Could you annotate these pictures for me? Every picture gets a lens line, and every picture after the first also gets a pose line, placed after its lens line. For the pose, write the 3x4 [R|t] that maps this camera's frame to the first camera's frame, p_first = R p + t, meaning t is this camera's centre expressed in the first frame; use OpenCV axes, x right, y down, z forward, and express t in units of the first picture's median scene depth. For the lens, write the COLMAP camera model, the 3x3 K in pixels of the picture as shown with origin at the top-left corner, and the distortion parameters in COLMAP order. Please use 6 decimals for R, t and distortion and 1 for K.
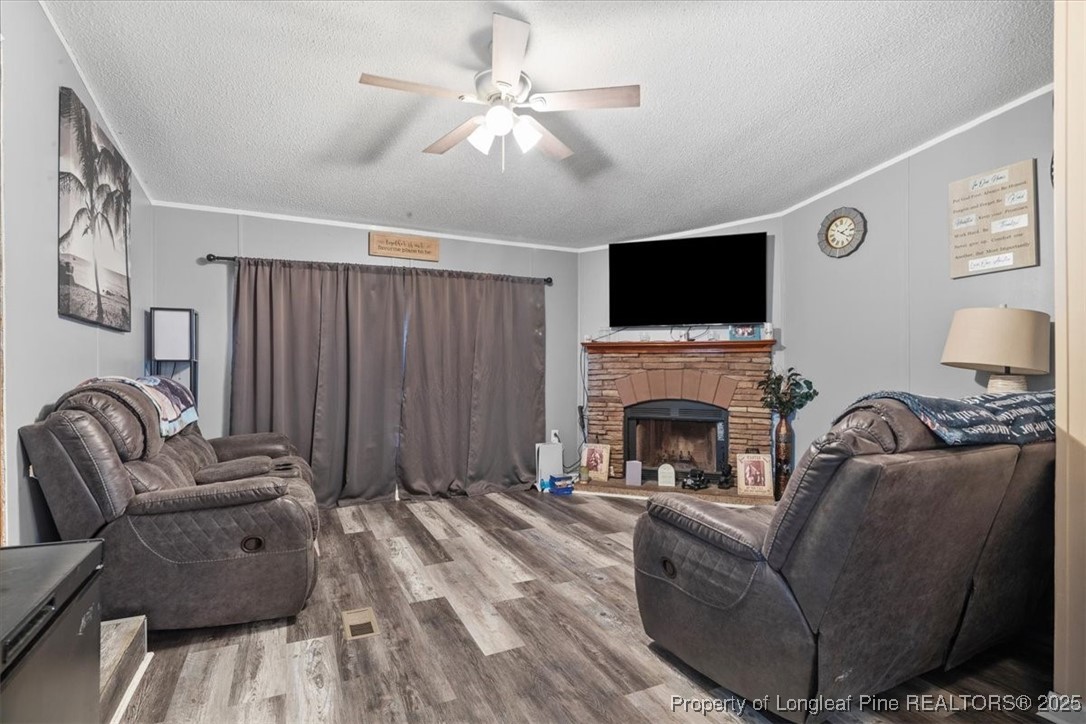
lens RADIAL K [[529.0, 0, 547.5], [0, 529.0, 365.2], [0, 0, 1]] dist [0.001684, -0.000240]
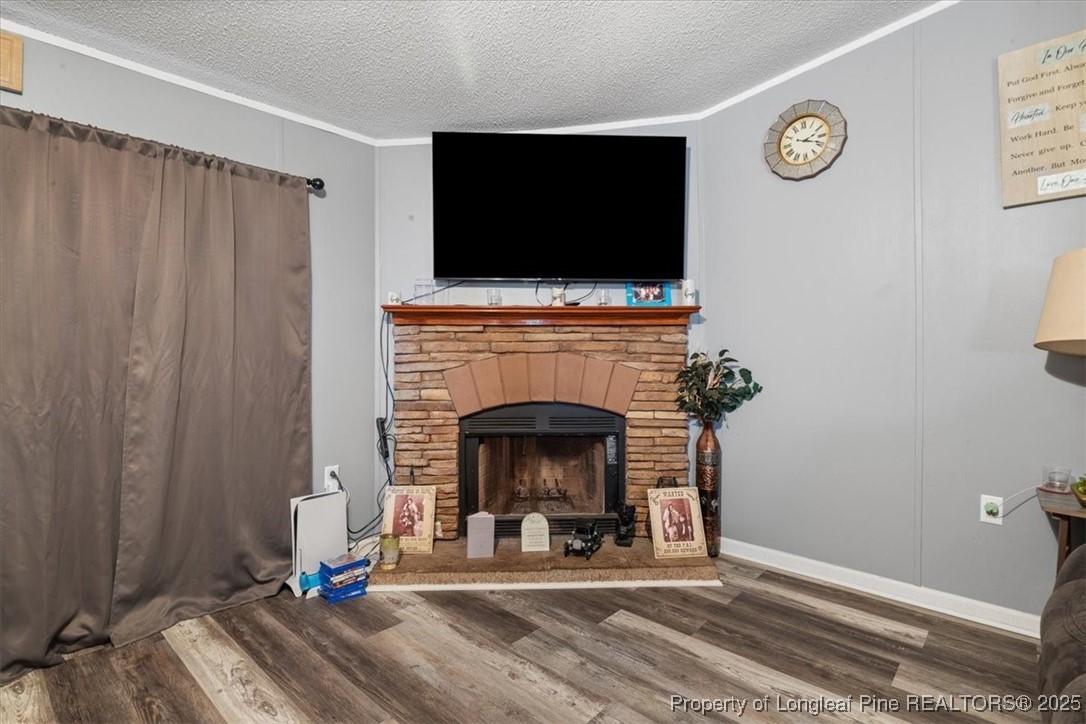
lens RADIAL K [[529.0, 0, 546.9], [0, 529.0, 355.0], [0, 0, 1]] dist [0.001684, -0.000240]
pose [[0.927784, -0.005941, 0.373071, 0.018192], [0.000214, 0.999882, 0.015390, 0.001188], [-0.373118, -0.014199, 0.927675, 0.449799]]
